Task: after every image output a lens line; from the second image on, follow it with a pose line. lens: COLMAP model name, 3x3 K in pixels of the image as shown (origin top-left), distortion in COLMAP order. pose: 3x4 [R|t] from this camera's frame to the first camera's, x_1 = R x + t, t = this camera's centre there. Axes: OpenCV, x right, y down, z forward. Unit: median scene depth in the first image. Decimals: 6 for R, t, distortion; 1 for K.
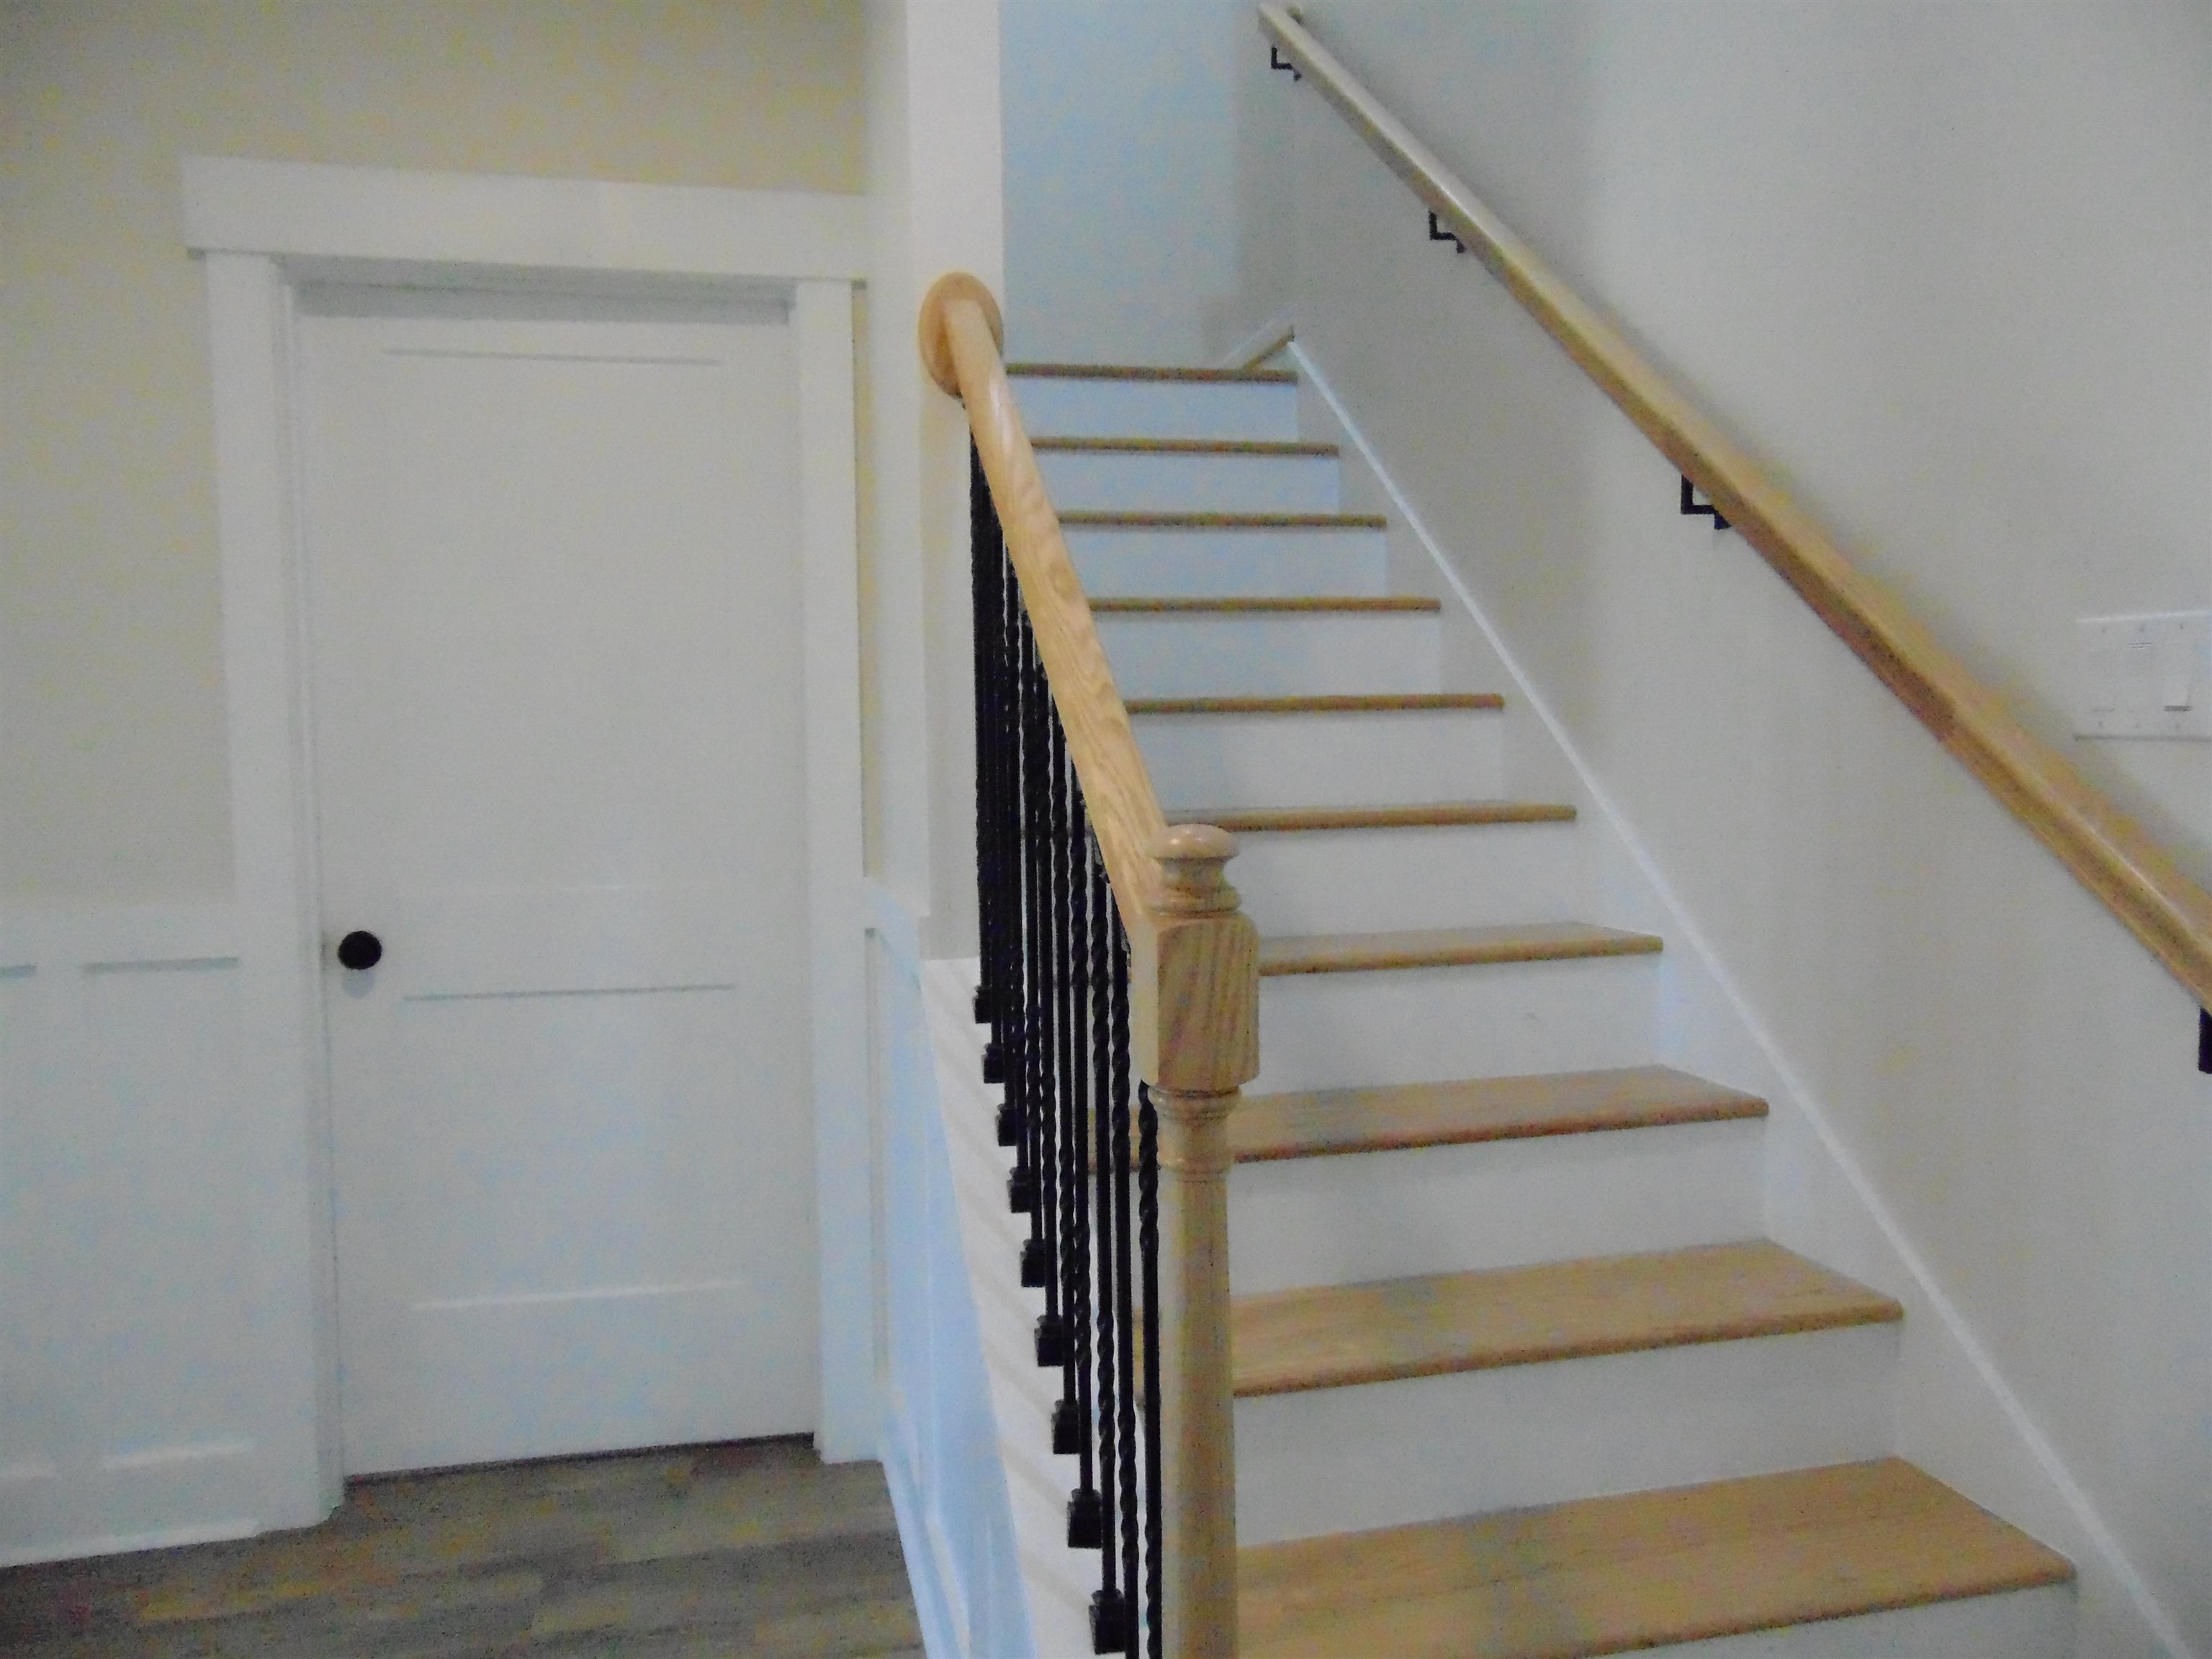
lens RADIAL K [[1645.4, 0, 1106.3], [0, 1645.4, 829.4], [0, 0, 1]] dist [-0.024311, 0.049158]
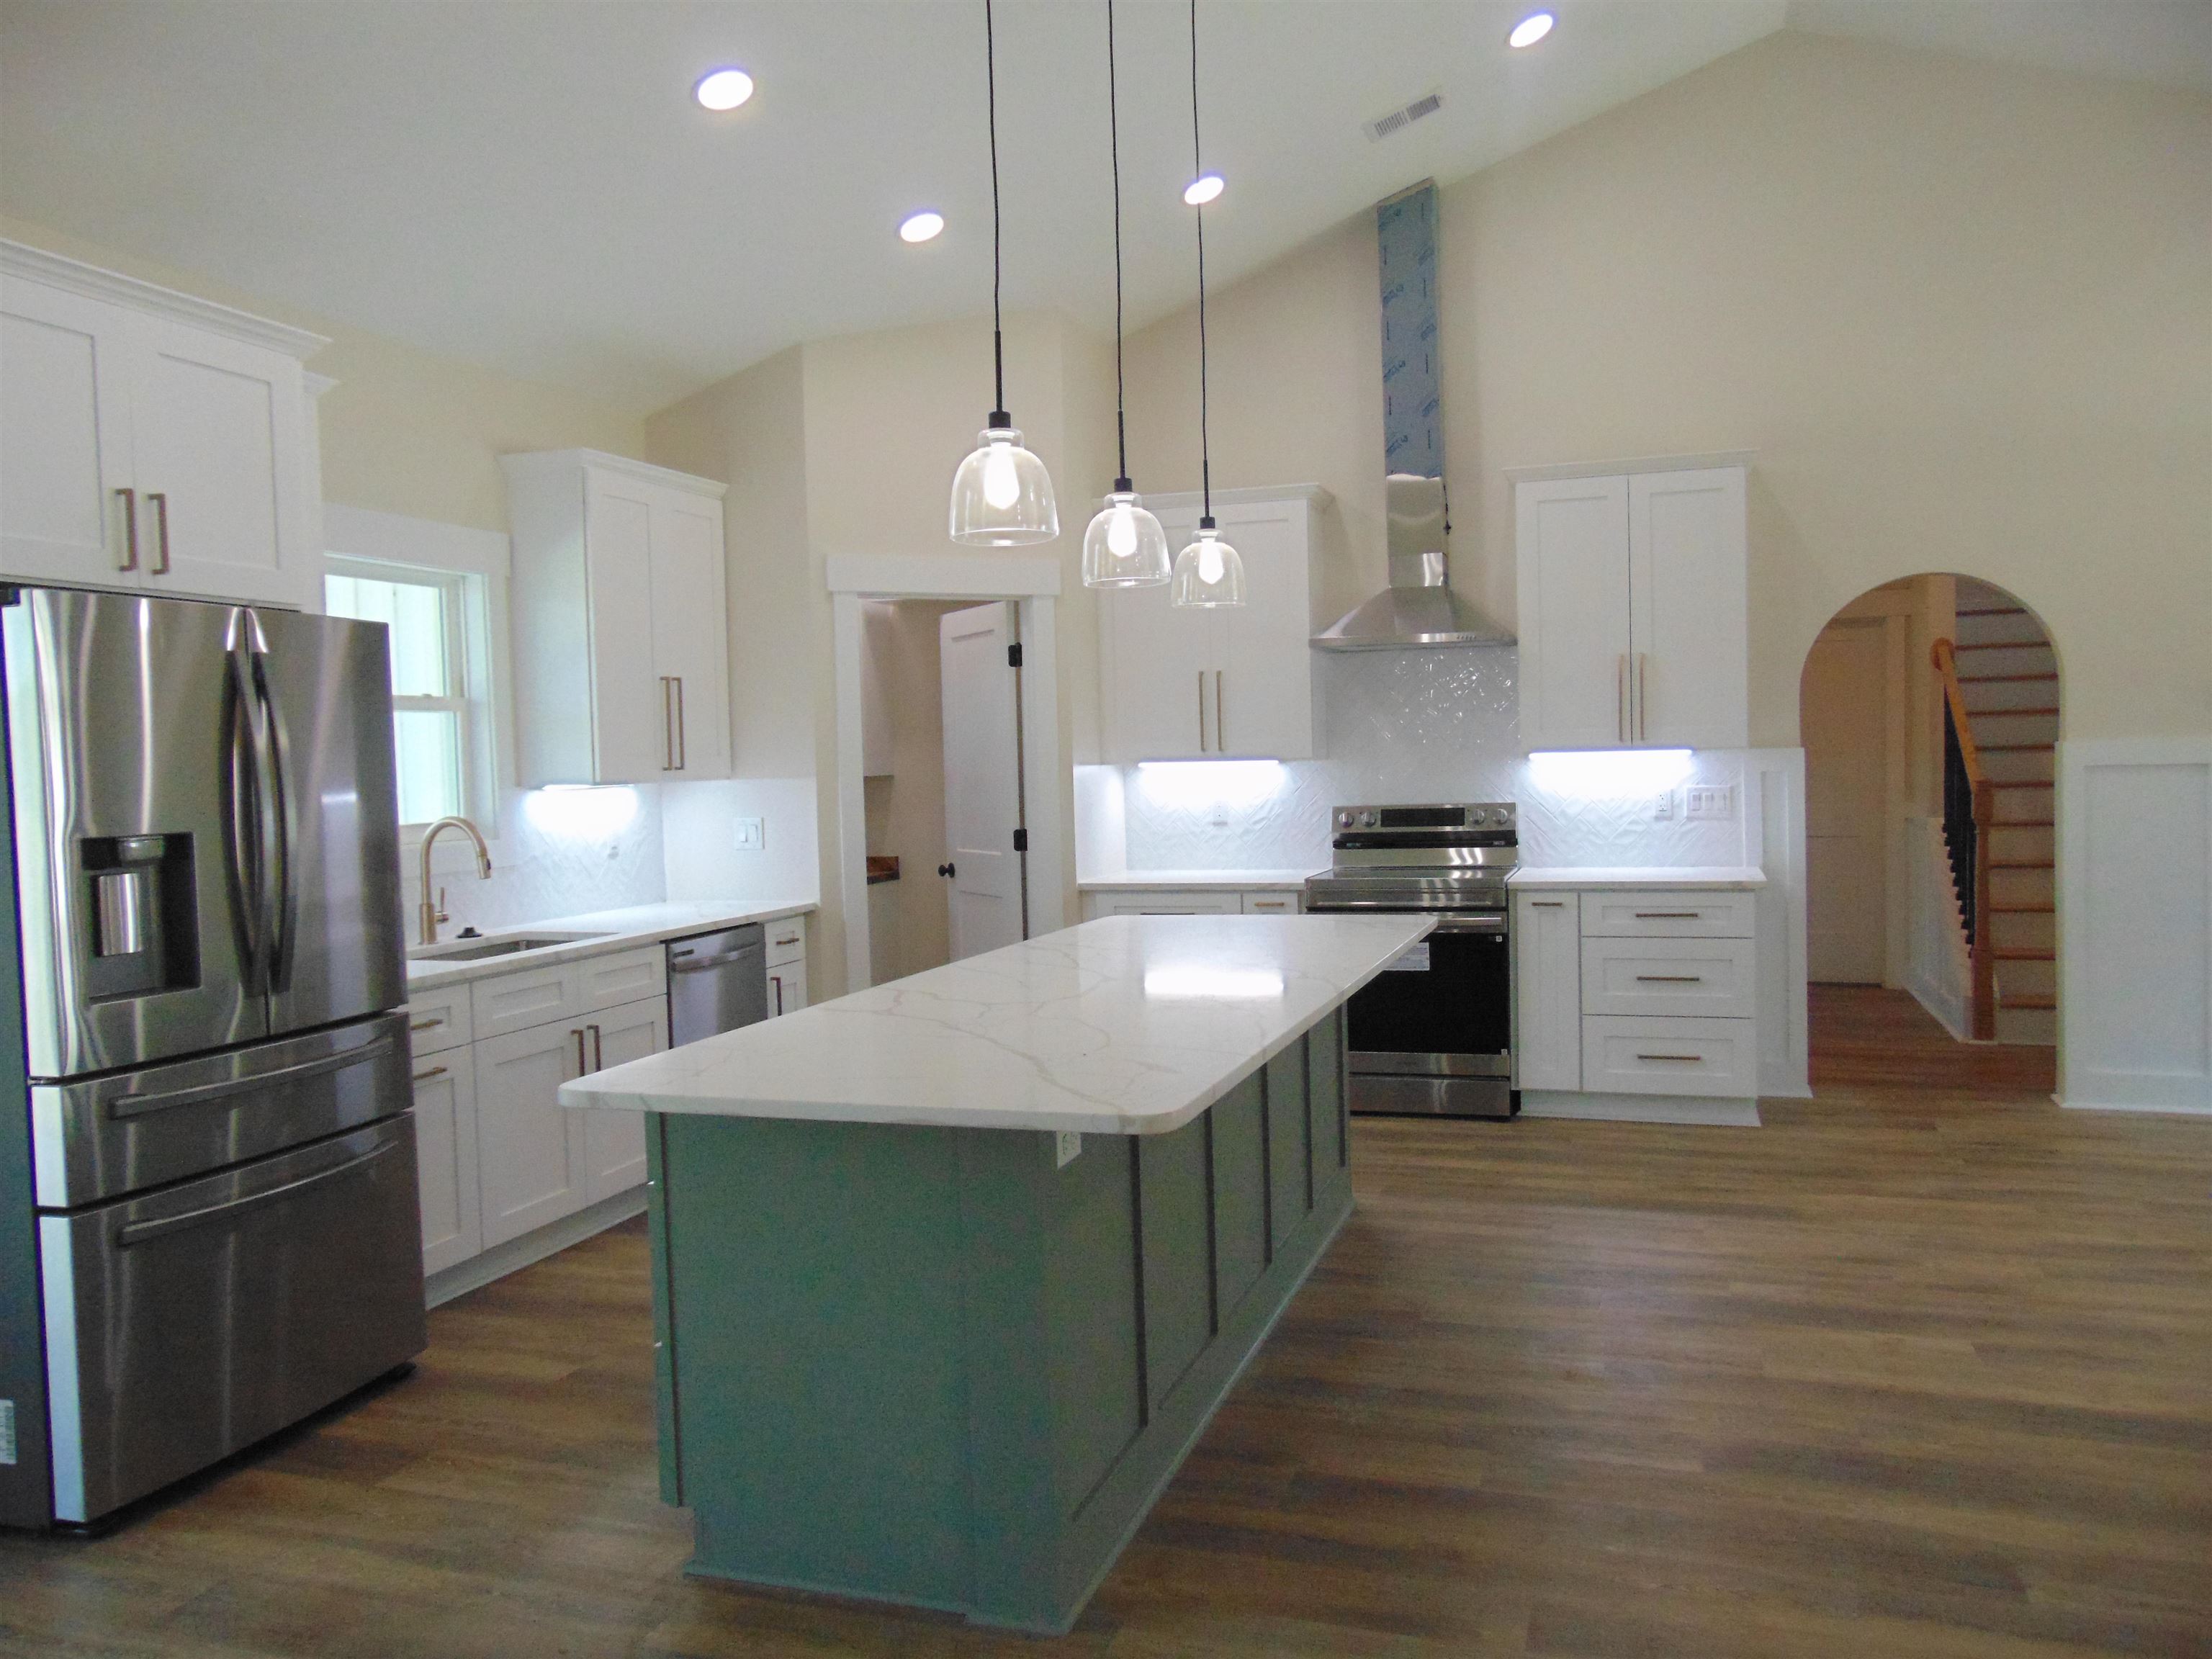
lens RADIAL K [[1645.4, 0, 1105.8], [0, 1645.4, 828.4], [0, 0, 1]] dist [-0.024311, 0.049158]
pose [[0.852809, 0.015625, -0.521990, 0.262828], [-0.029995, 0.999368, -0.019091, 0.237975], [0.521361, 0.031938, 0.852738, -3.402876]]
